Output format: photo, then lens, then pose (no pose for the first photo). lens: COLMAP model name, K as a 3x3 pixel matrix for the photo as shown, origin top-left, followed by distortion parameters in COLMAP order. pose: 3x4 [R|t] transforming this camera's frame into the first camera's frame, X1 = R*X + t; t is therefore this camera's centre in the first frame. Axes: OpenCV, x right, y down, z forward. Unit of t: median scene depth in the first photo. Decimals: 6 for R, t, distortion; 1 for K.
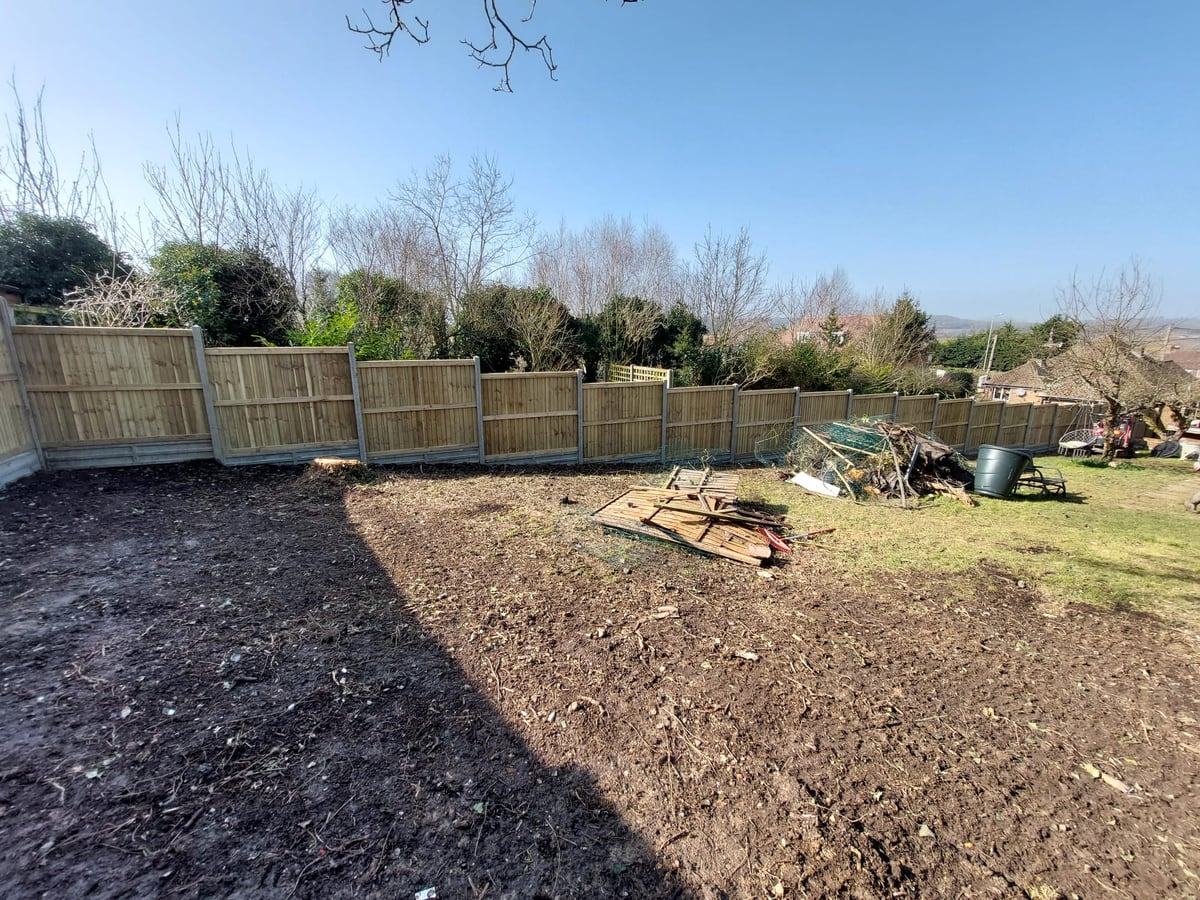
lens RADIAL K [[481.1, 0, 600.0], [0, 481.1, 450.0], [0, 0, 1]] dist [-0.000650, -0.008137]
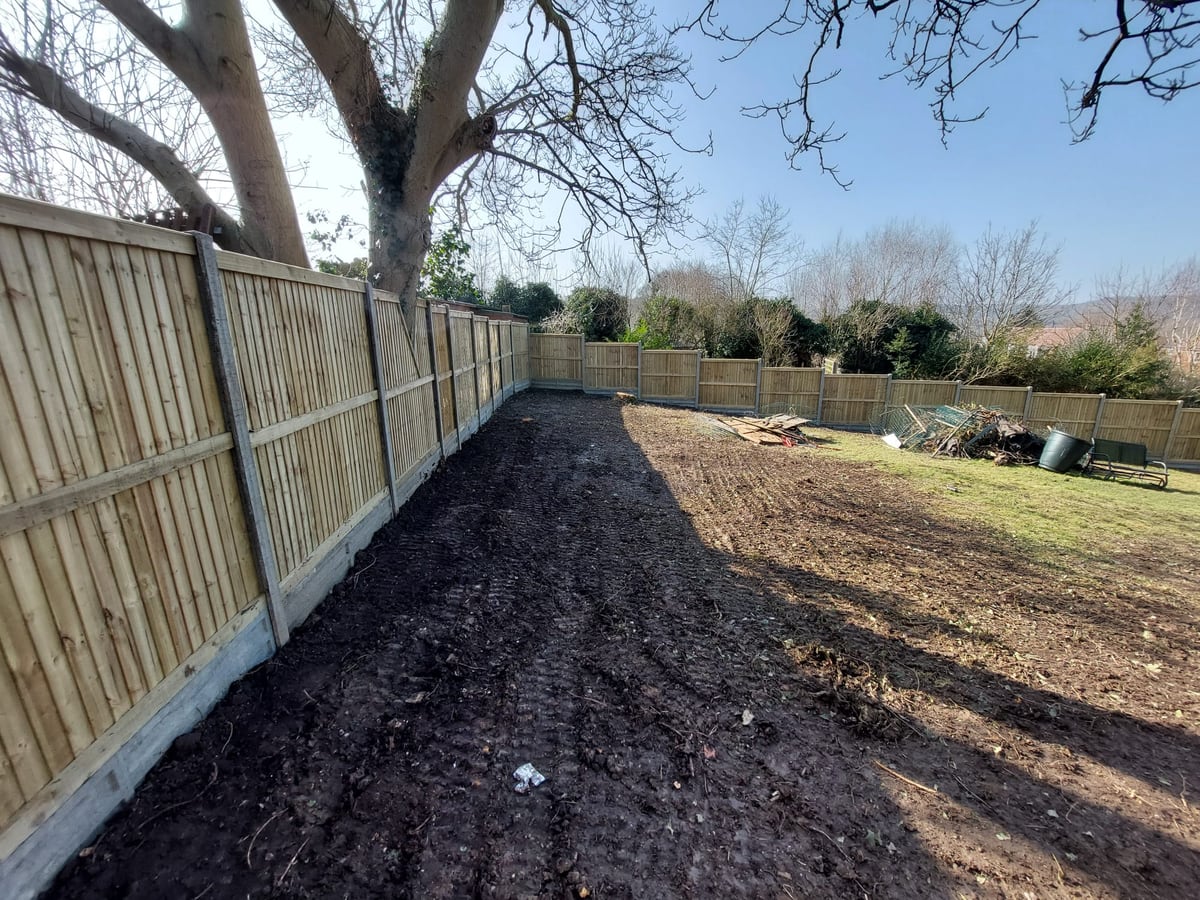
lens RADIAL K [[481.1, 0, 600.0], [0, 481.1, 450.0], [0, 0, 1]] dist [-0.000650, -0.008137]
pose [[0.800494, 0.148277, -0.580709, 0.661065], [-0.133647, 0.988678, 0.068218, 0.133348], [0.584249, 0.023001, 0.811248, -0.833573]]
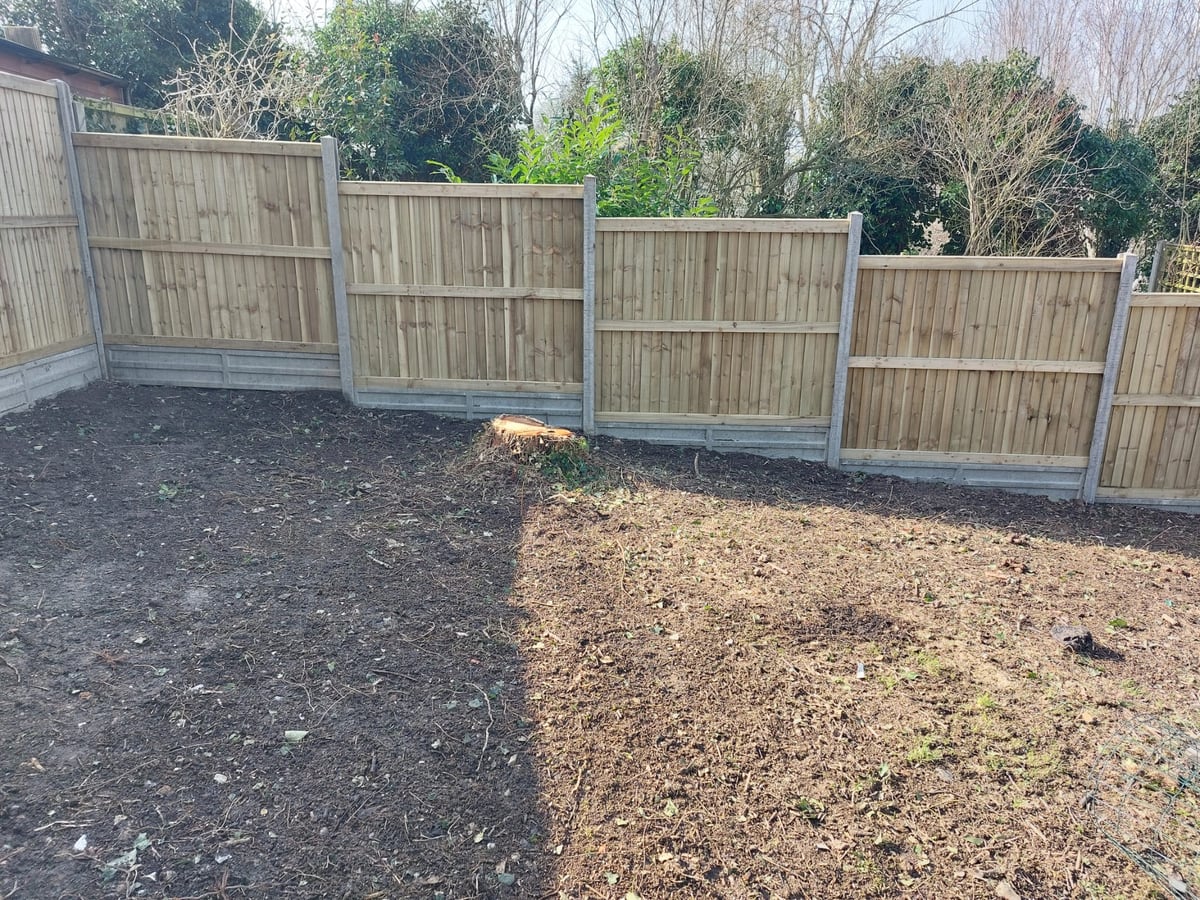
lens RADIAL K [[863.8, 0, 600.8], [0, 863.8, 442.8], [0, 0, 1]] dist [0.111473, -0.138559]
pose [[0.880758, 0.141433, -0.451954, -0.093193], [-0.117414, 0.989780, 0.080925, -0.037698], [0.458781, -0.018210, 0.888363, 0.255838]]
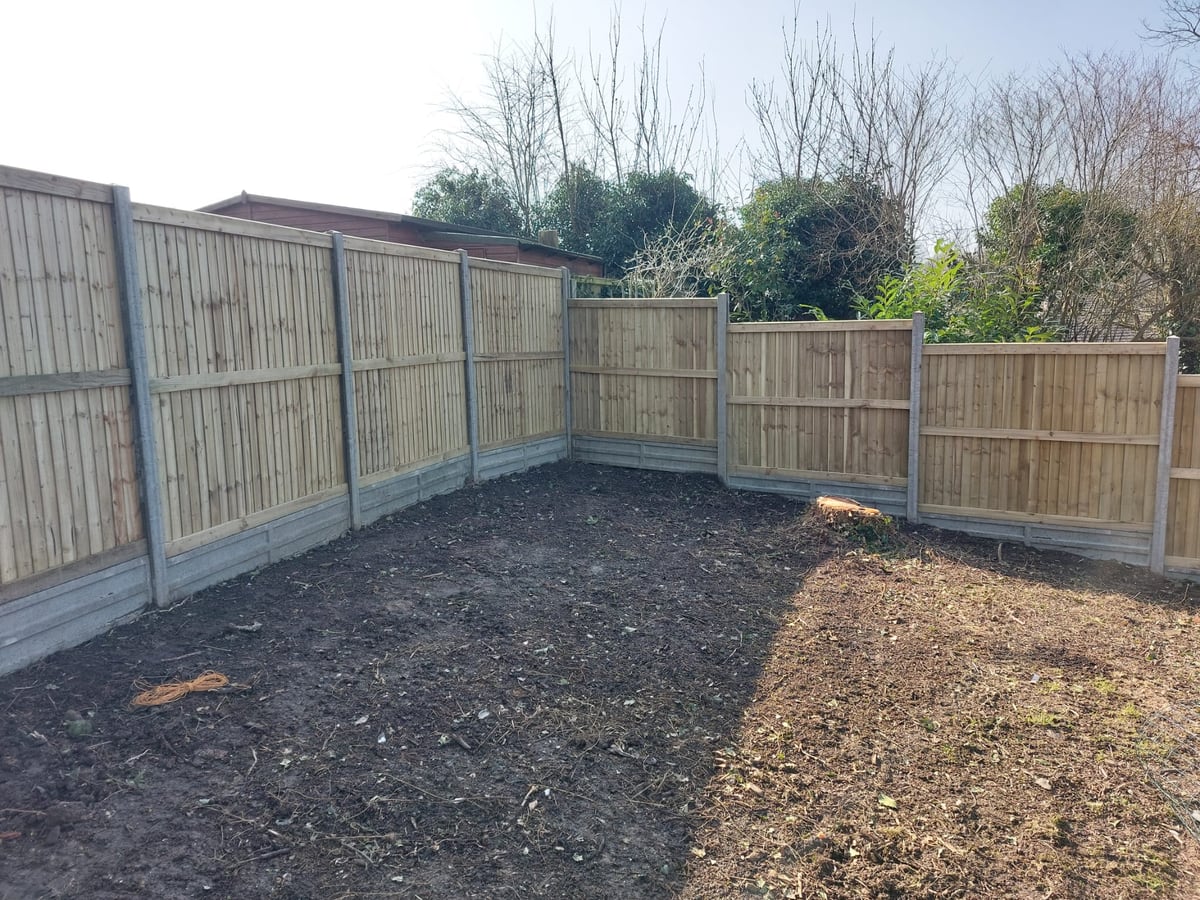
lens RADIAL K [[856.9, 0, 598.6], [0, 856.9, 443.7], [0, 0, 1]] dist [0.084757, -0.092491]
pose [[0.554740, 0.105365, -0.825325, 0.155925], [-0.169237, 0.985502, 0.012062, -0.013325], [0.814630, 0.132984, 0.564529, 0.115585]]
